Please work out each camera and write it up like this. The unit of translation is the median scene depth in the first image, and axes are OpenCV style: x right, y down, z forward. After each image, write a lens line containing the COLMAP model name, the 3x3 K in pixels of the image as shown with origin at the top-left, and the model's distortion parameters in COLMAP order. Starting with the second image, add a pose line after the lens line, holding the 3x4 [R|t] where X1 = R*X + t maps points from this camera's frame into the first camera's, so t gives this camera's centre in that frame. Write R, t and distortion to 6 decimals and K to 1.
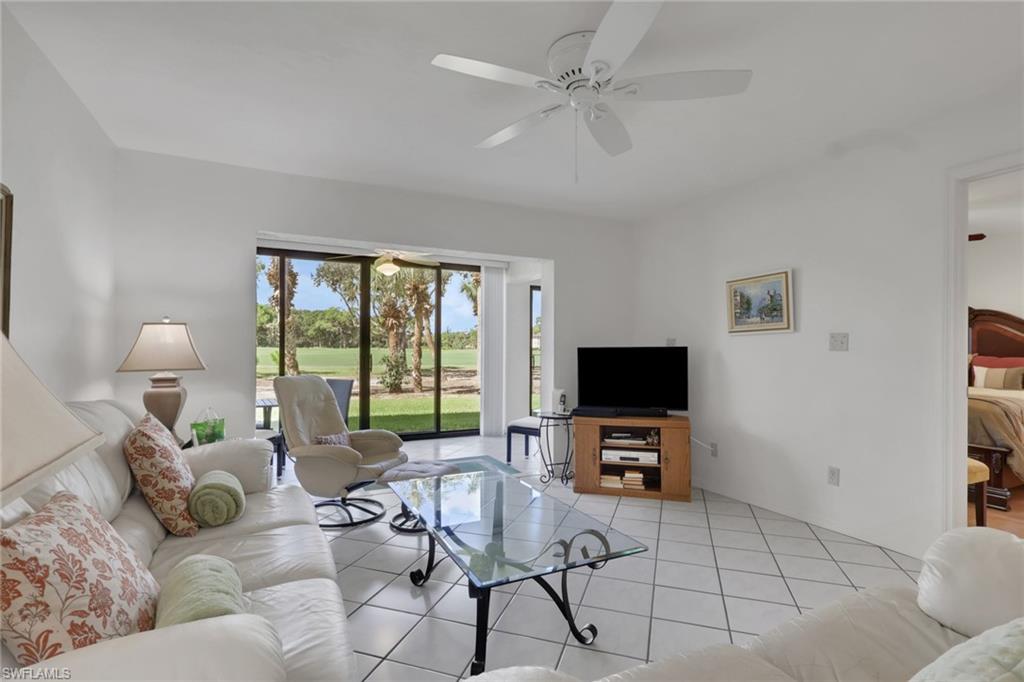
lens RADIAL K [[485.4, 0, 508.6], [0, 485.4, 342.4], [0, 0, 1]] dist [0.013072, -0.000242]
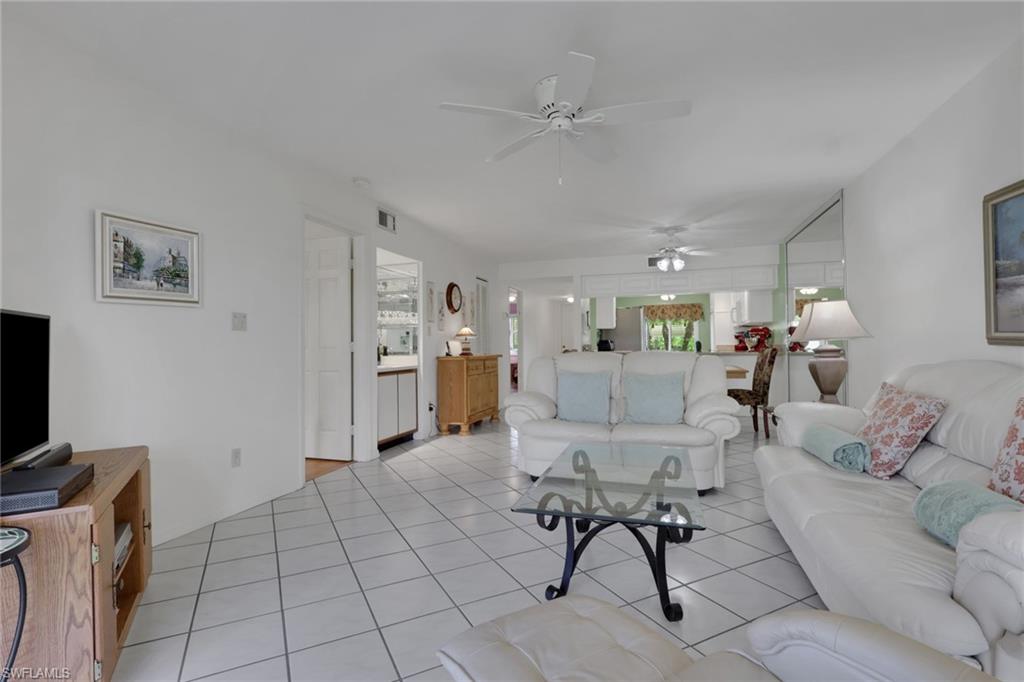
lens RADIAL K [[485.4, 0, 508.6], [0, 485.4, 342.4], [0, 0, 1]] dist [0.013072, -0.000242]
pose [[-0.707630, 0.012989, 0.706464, -0.371638], [0.000527, 0.999840, -0.017855, 0.052576], [-0.706583, -0.012262, -0.707524, 1.163399]]
